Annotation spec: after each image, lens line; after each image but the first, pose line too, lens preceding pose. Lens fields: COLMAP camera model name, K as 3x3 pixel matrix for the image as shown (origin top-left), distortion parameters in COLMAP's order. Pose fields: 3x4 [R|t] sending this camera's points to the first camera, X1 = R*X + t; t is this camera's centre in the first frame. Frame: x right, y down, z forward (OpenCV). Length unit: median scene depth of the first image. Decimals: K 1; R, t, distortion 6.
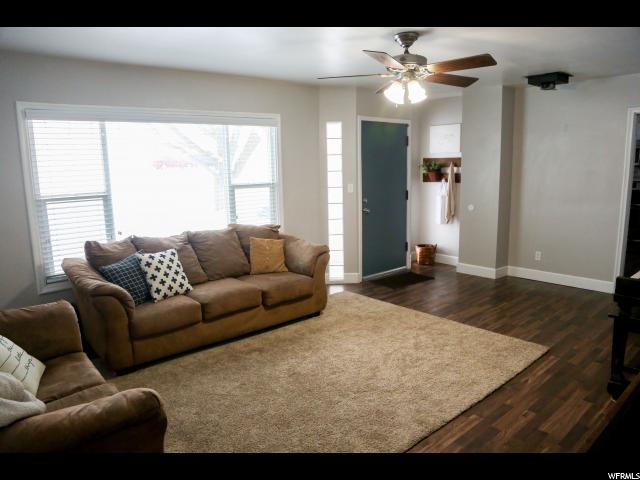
lens RADIAL K [[436.6, 0, 320.5], [0, 436.6, 240.2], [0, 0, 1]] dist [-0.108734, 0.048539]
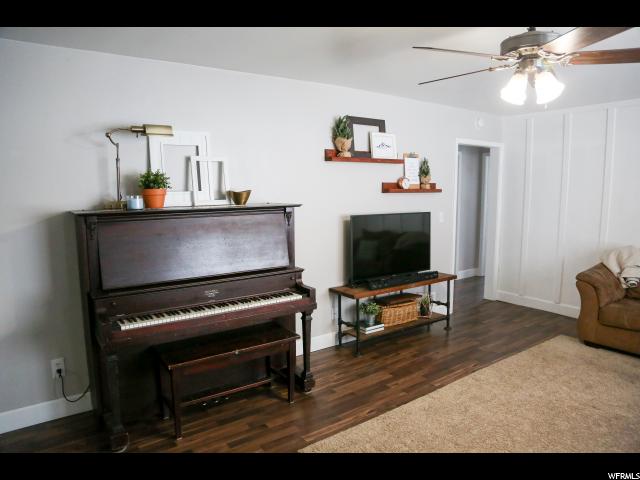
lens RADIAL K [[436.6, 0, 320.5], [0, 436.6, 240.8], [0, 0, 1]] dist [-0.108734, 0.048539]
pose [[-0.994616, 0.015524, 0.102462, 0.326370], [0.044933, 0.955546, 0.291398, -0.231517], [-0.093383, 0.294433, -0.951099, 1.224040]]
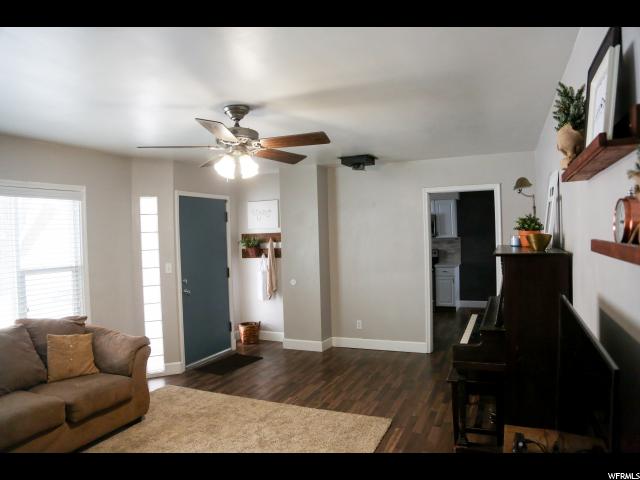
lens RADIAL K [[436.6, 0, 320.3], [0, 436.6, 240.3], [0, 0, 1]] dist [-0.108734, 0.048539]
pose [[0.908932, -0.011936, 0.416774, -0.022084], [0.082529, 0.984963, -0.151777, -0.017865], [-0.408695, 0.172351, 0.896250, 0.069651]]
